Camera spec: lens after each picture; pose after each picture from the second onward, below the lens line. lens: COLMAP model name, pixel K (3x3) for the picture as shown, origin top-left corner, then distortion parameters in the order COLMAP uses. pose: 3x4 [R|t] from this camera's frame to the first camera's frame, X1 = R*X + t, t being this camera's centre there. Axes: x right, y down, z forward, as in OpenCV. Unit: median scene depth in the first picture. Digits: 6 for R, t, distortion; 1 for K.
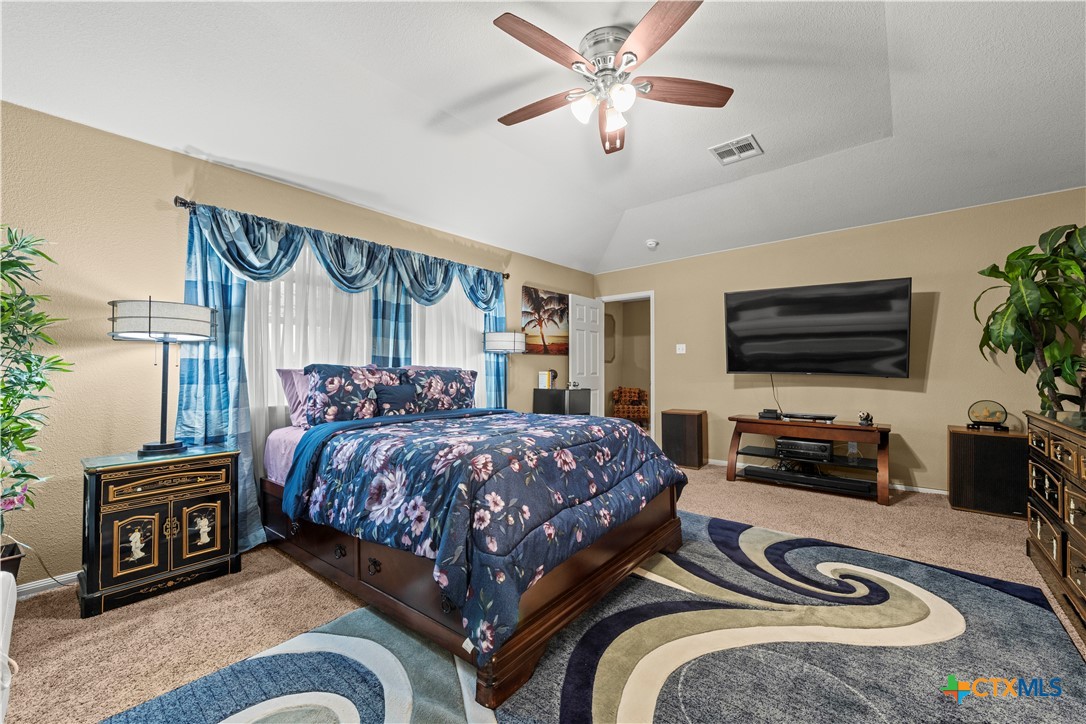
lens RADIAL K [[423.1, 0, 538.0], [0, 423.1, 366.7], [0, 0, 1]] dist [-0.000683, -0.000143]
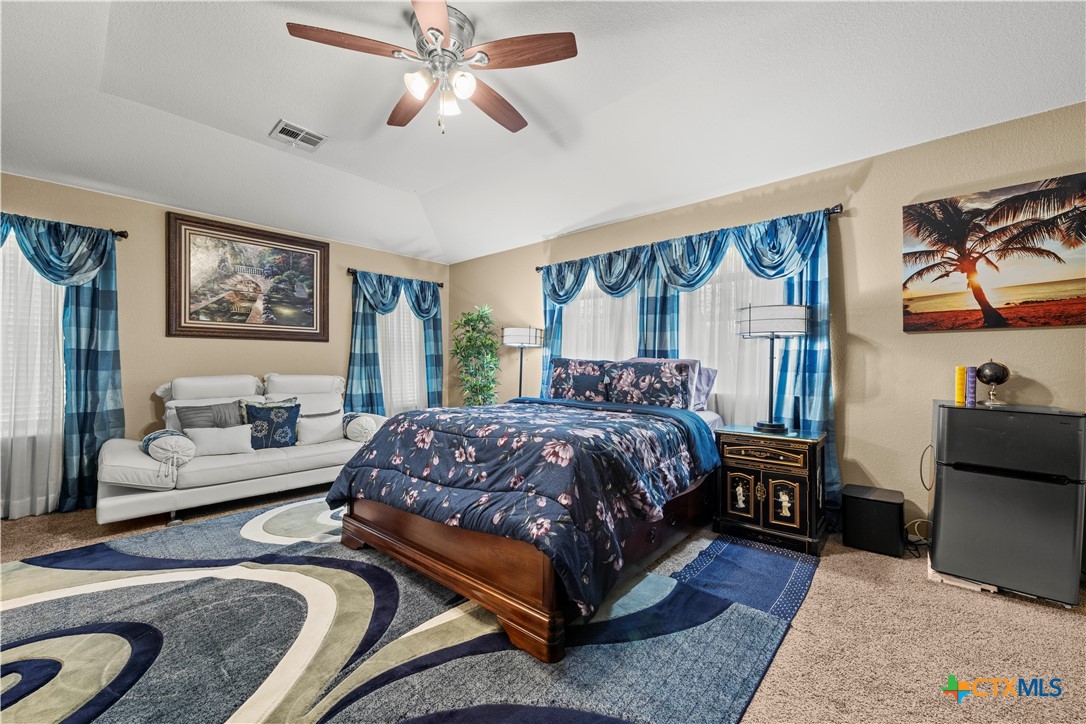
lens RADIAL K [[428.4, 0, 555.0], [0, 428.4, 357.6], [0, 0, 1]] dist [0.000448, 0.000071]
pose [[0.005822, -0.010616, -0.999927, 0.775840], [0.007640, 0.999915, -0.010571, 0.006000], [0.999954, -0.007578, 0.005903, 0.836188]]
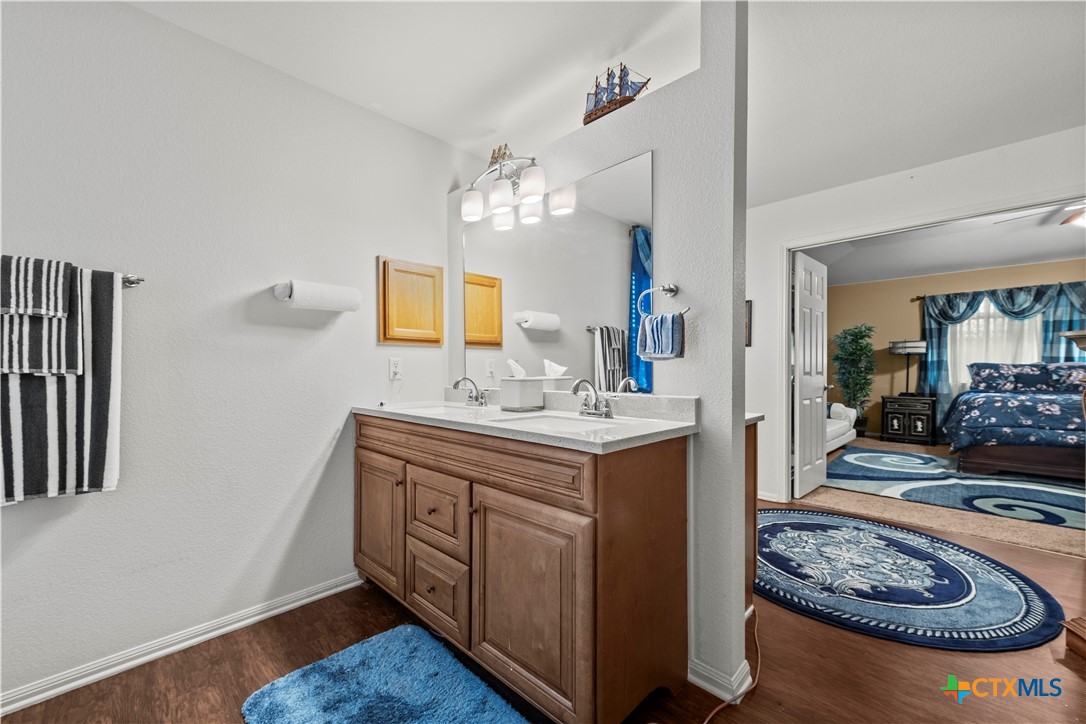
lens RADIAL K [[433.5, 0, 552.2], [0, 433.5, 365.4], [0, 0, 1]] dist [-0.000103, 0.000107]
pose [[-0.050516, -0.002050, -0.998721, 1.417435], [0.007385, 0.999970, -0.002427, -0.001742], [0.998696, -0.007498, -0.050499, -0.803287]]
